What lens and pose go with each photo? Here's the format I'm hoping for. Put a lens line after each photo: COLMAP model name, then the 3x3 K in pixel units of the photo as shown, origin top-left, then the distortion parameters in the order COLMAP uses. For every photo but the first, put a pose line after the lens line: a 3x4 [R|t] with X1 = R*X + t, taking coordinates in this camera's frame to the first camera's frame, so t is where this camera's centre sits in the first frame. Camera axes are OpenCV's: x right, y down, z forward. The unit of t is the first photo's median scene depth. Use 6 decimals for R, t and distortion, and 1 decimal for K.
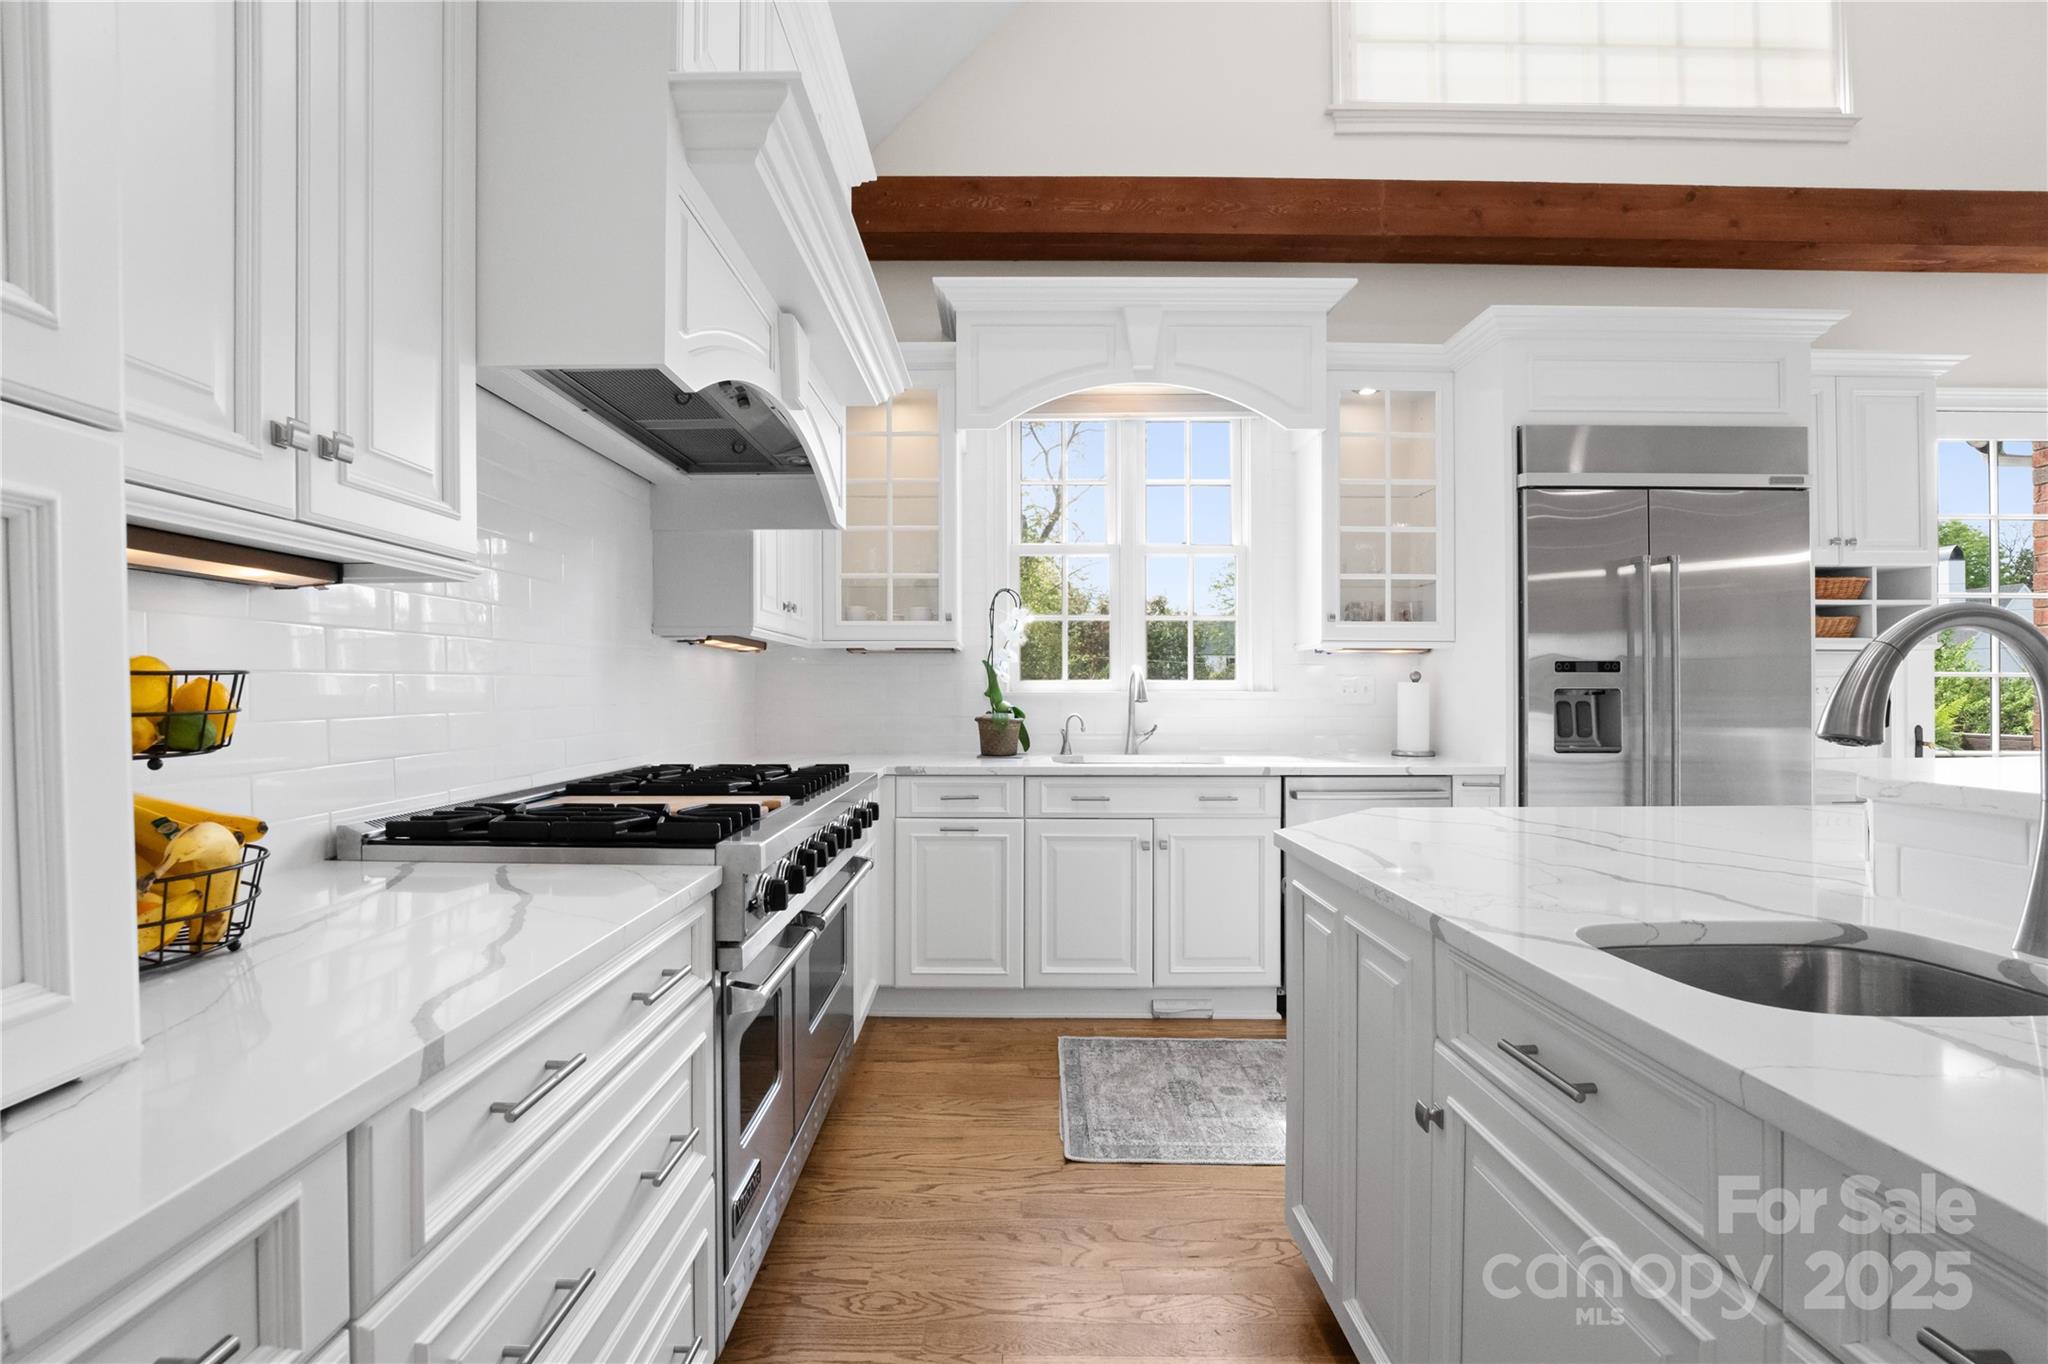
lens RADIAL K [[865.3, 0, 1009.1], [0, 865.3, 682.5], [0, 0, 1]] dist [-0.015147, 0.000078]
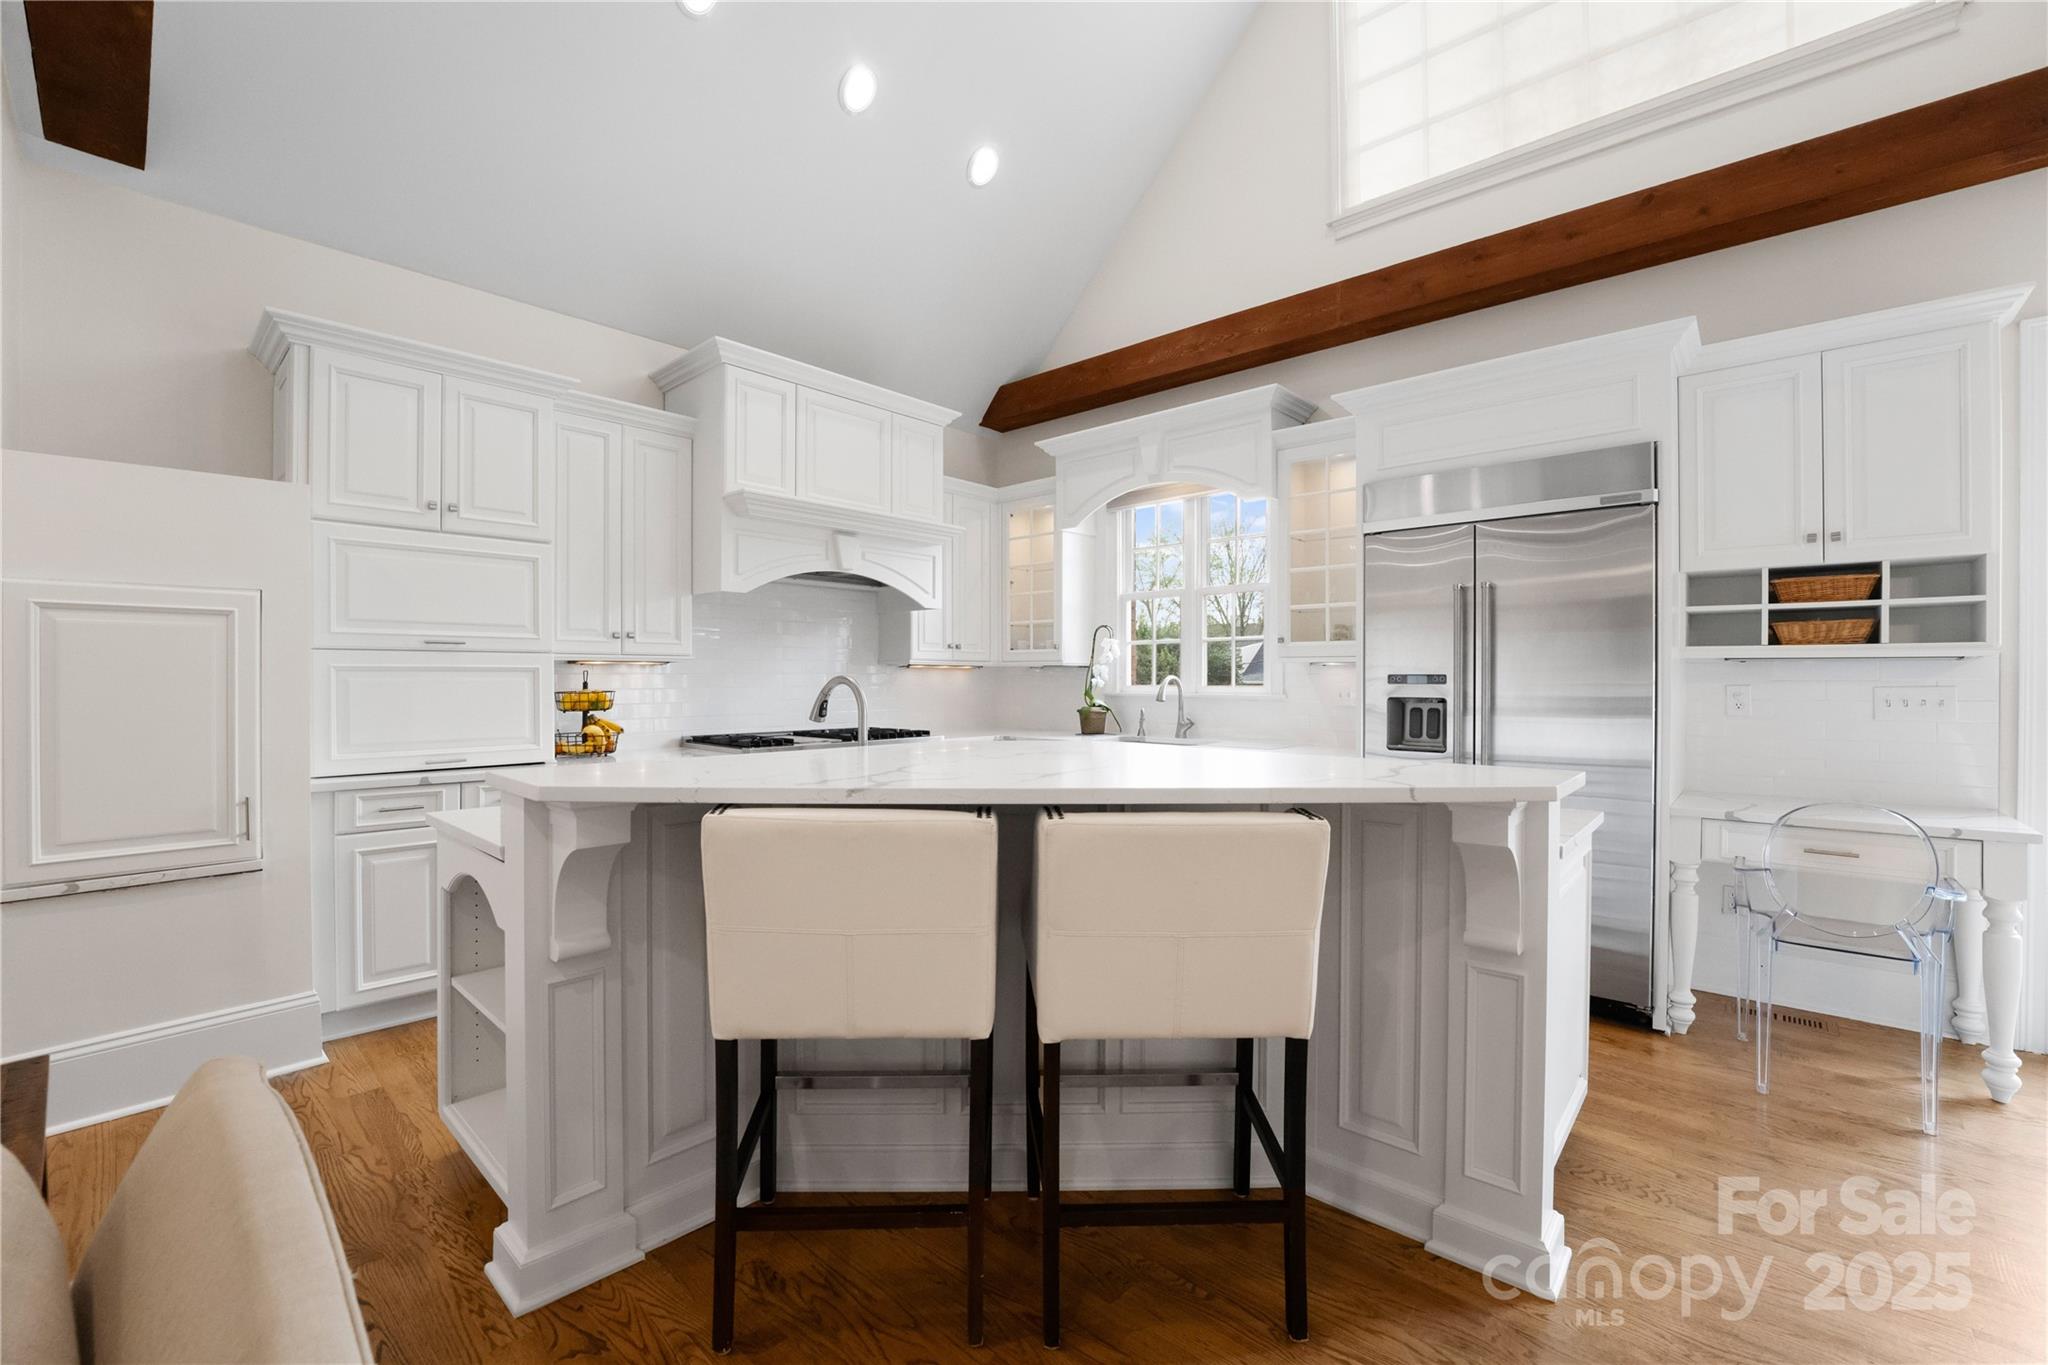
lens RADIAL K [[831.5, 0, 1017.3], [0, 831.5, 683.3], [0, 0, 1]] dist [-0.001898, -0.000617]
pose [[0.748949, 0.003976, -0.662616, 0.912615], [0.001810, 0.999966, 0.008046, -0.020156], [0.662625, -0.007225, 0.748916, -0.211171]]
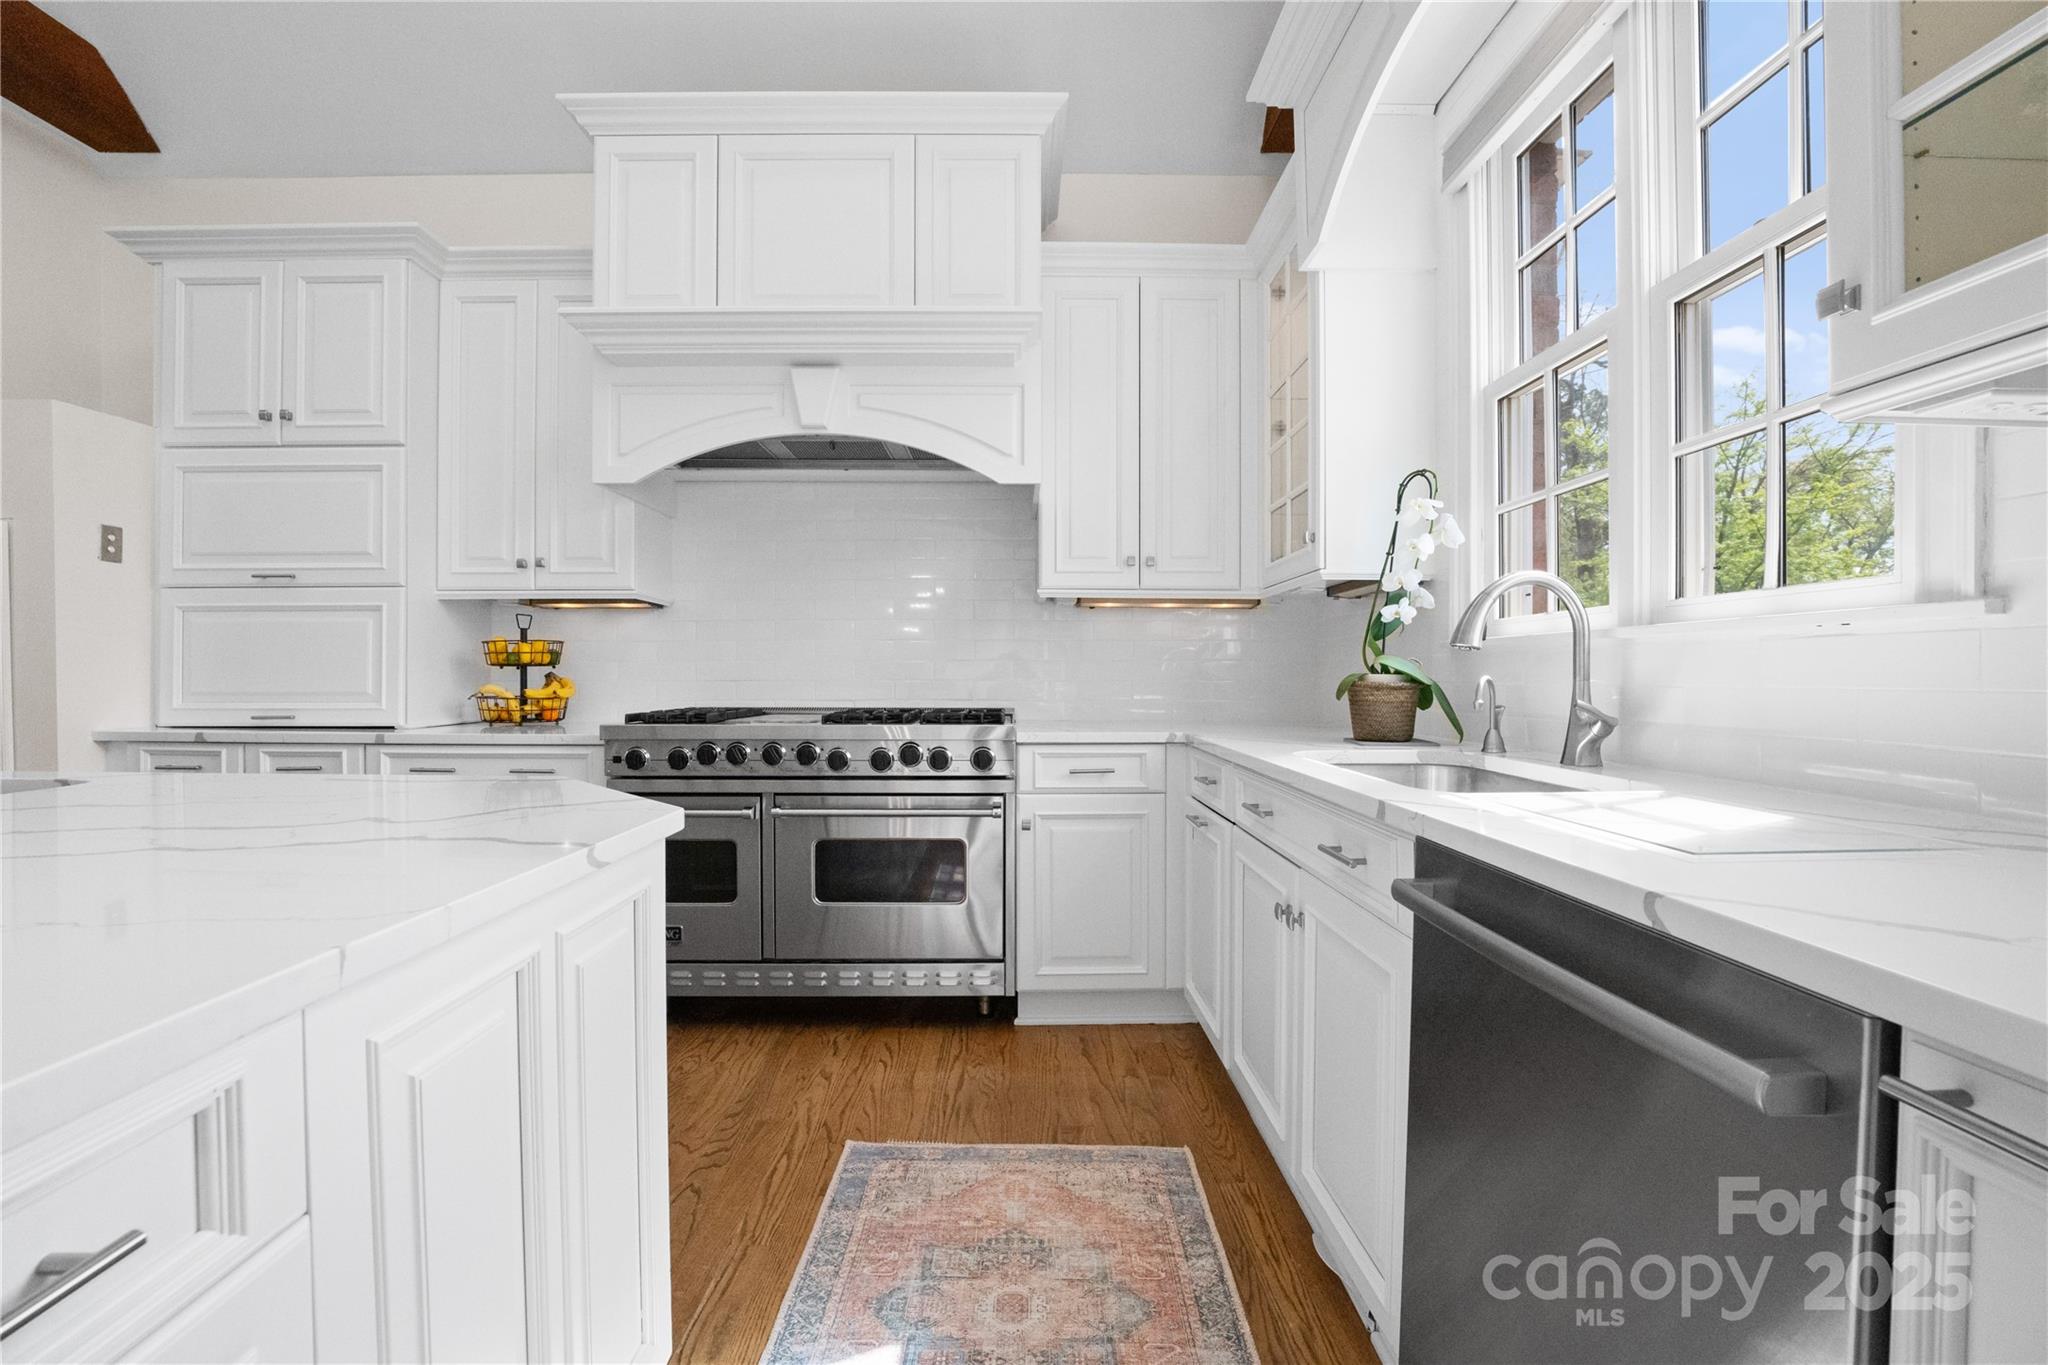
lens RADIAL K [[831.5, 0, 1010.0], [0, 831.5, 685.4], [0, 0, 1]] dist [-0.001898, -0.000617]
pose [[0.032089, 0.016135, -0.999355, 0.615455], [0.004106, 0.999859, 0.016275, 0.034798], [0.999477, -0.004626, 0.032019, 0.746451]]
